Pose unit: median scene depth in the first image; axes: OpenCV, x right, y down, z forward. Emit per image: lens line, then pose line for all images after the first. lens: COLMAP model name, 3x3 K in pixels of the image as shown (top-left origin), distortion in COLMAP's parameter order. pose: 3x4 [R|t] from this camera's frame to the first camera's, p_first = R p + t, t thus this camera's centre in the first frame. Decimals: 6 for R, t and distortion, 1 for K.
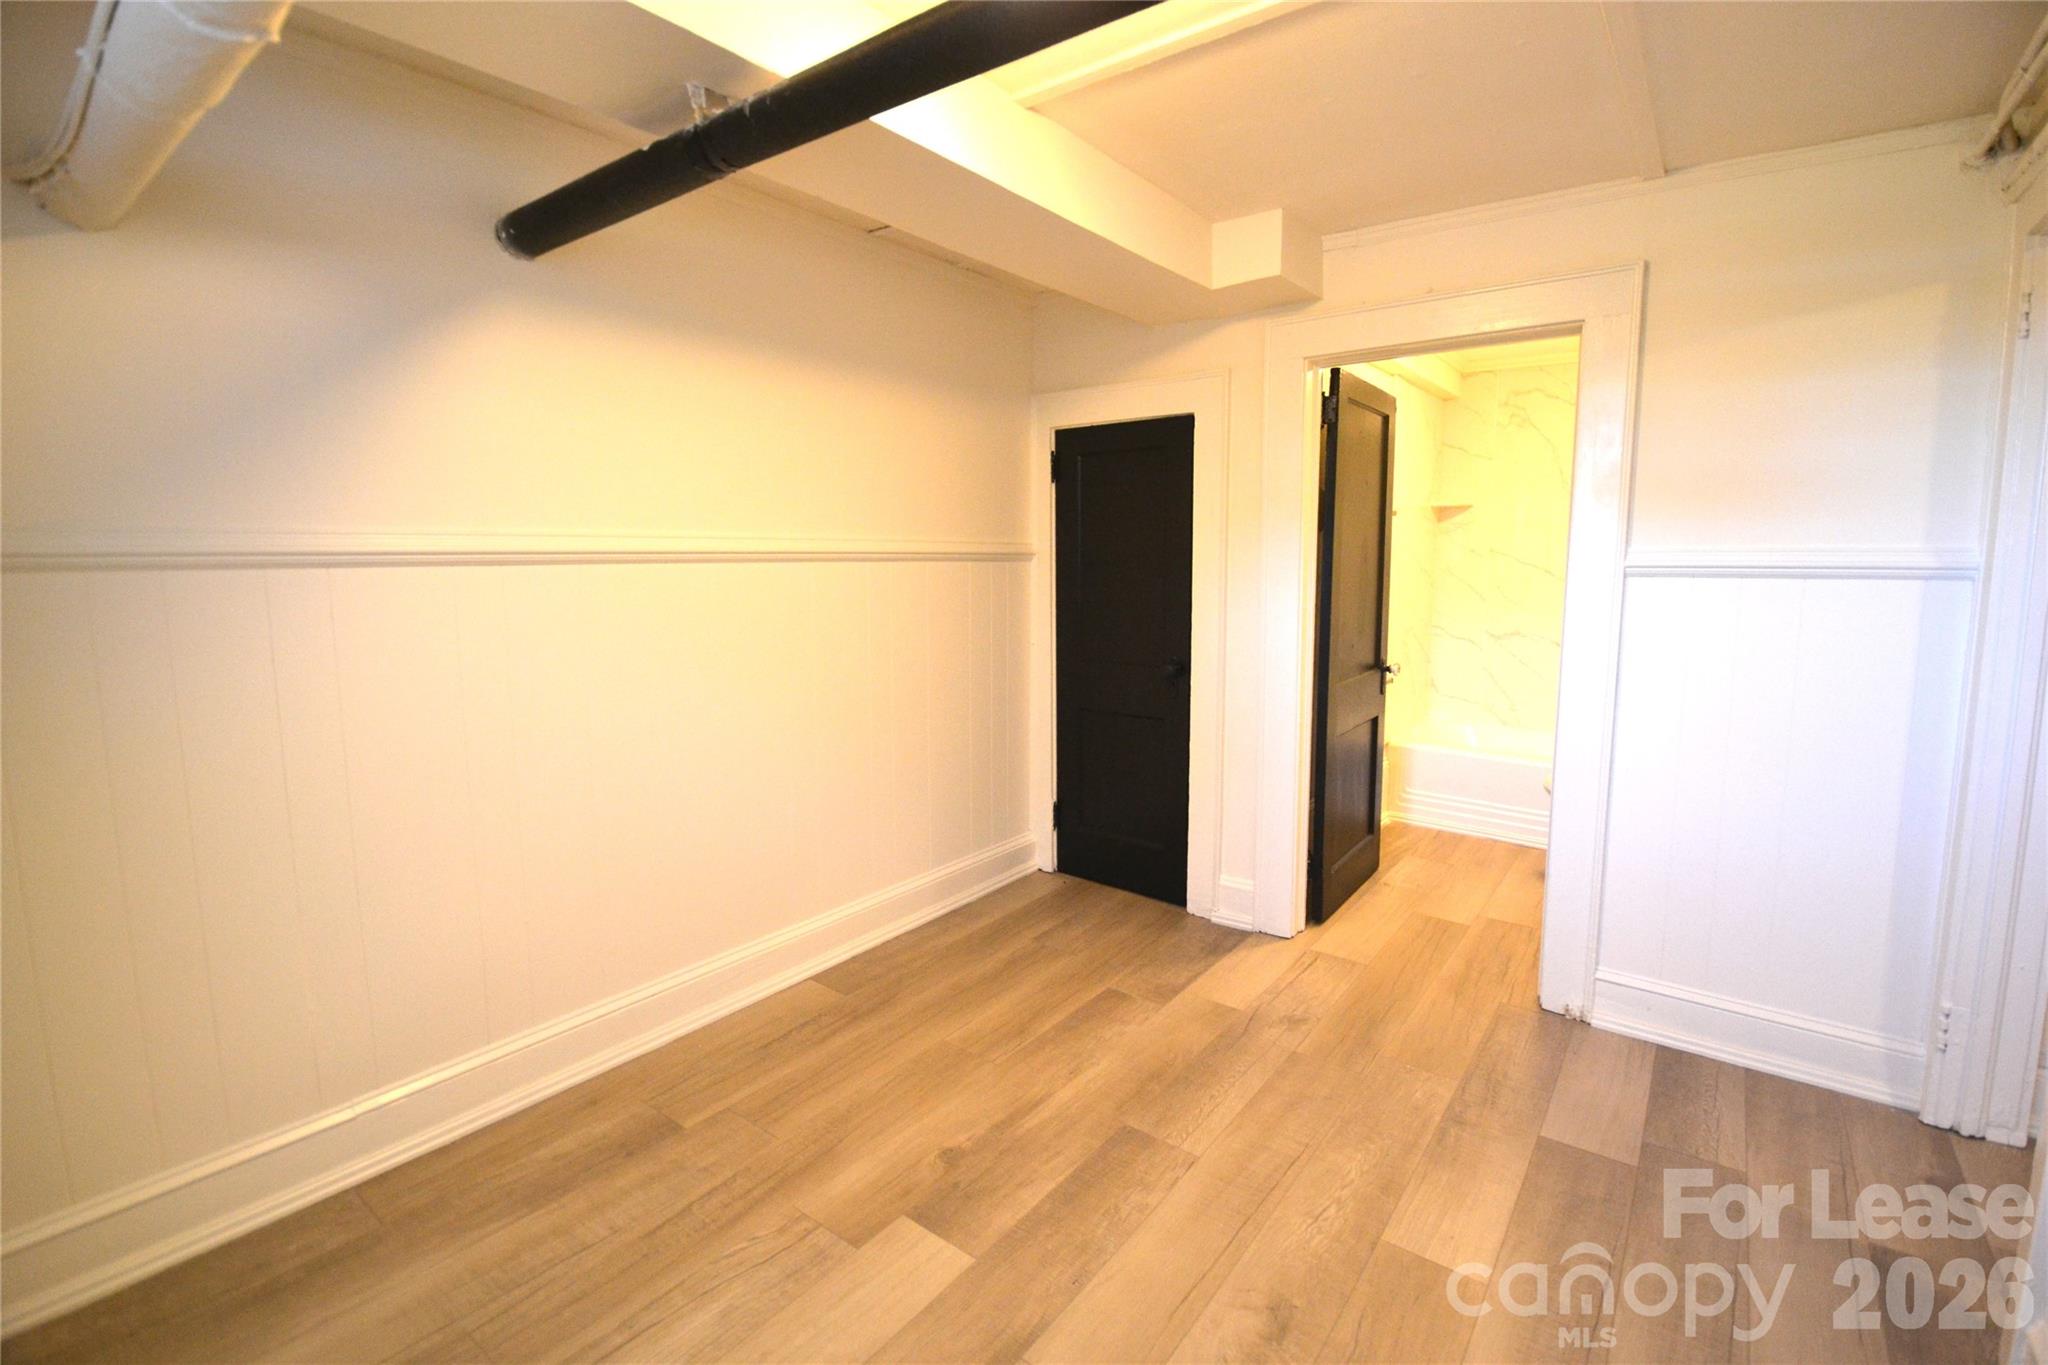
lens RADIAL K [[916.5, 0, 1027.1], [0, 916.5, 663.3], [0, 0, 1]] dist [0.024648, -0.028040]
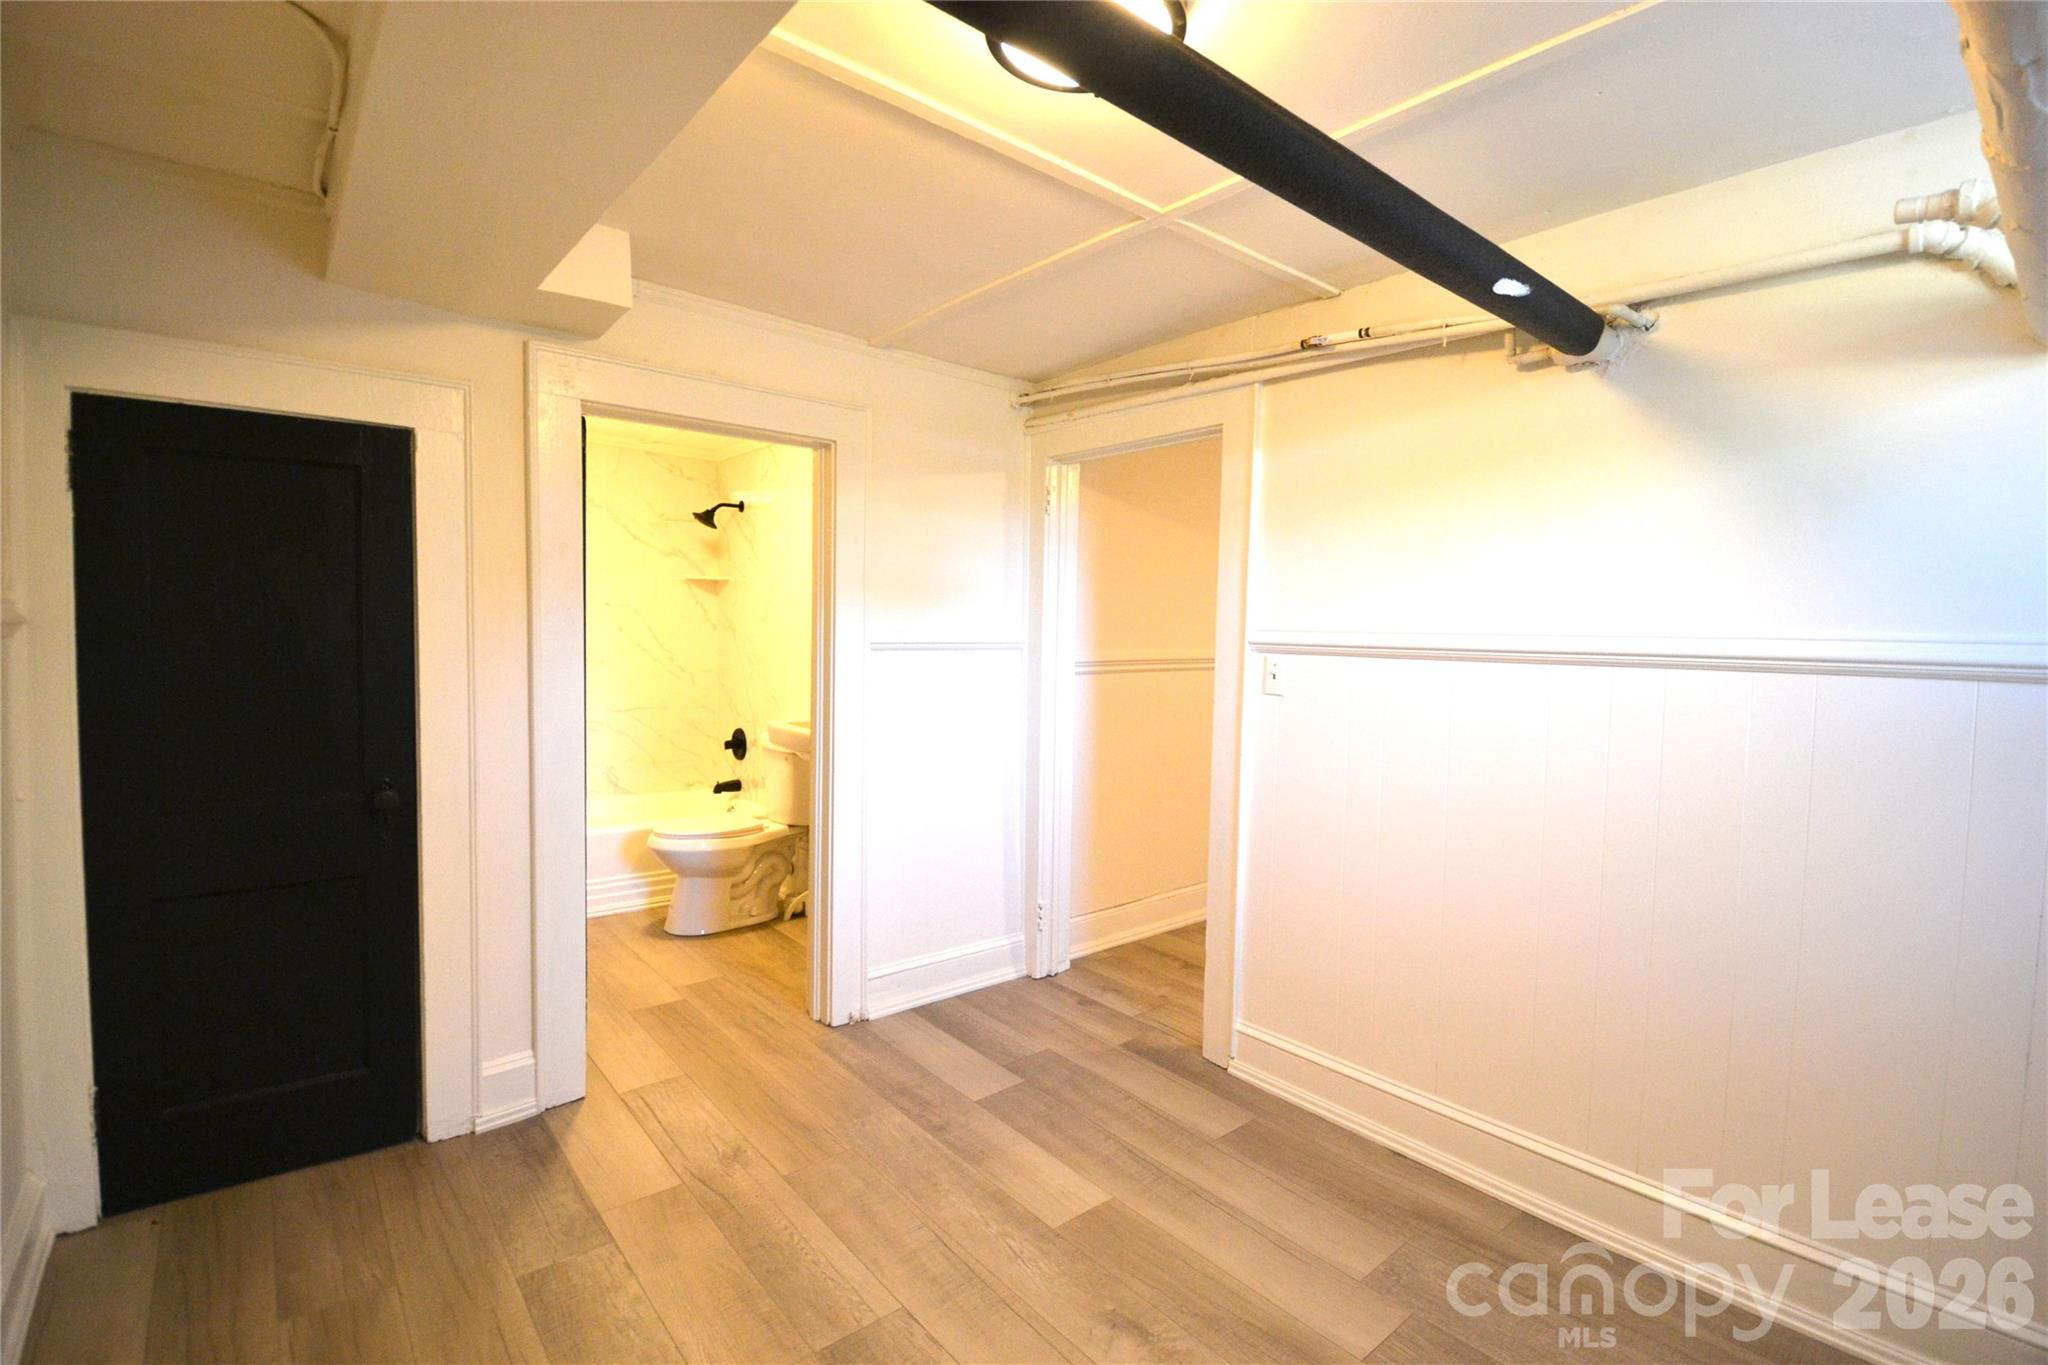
lens RADIAL K [[916.5, 0, 1027.1], [0, 916.5, 663.3], [0, 0, 1]] dist [0.024648, -0.028040]
pose [[0.215953, -0.036293, 0.975729, -0.508212], [0.092333, 0.995590, 0.016596, -0.075471], [-0.972028, 0.086508, 0.218352, 0.495172]]
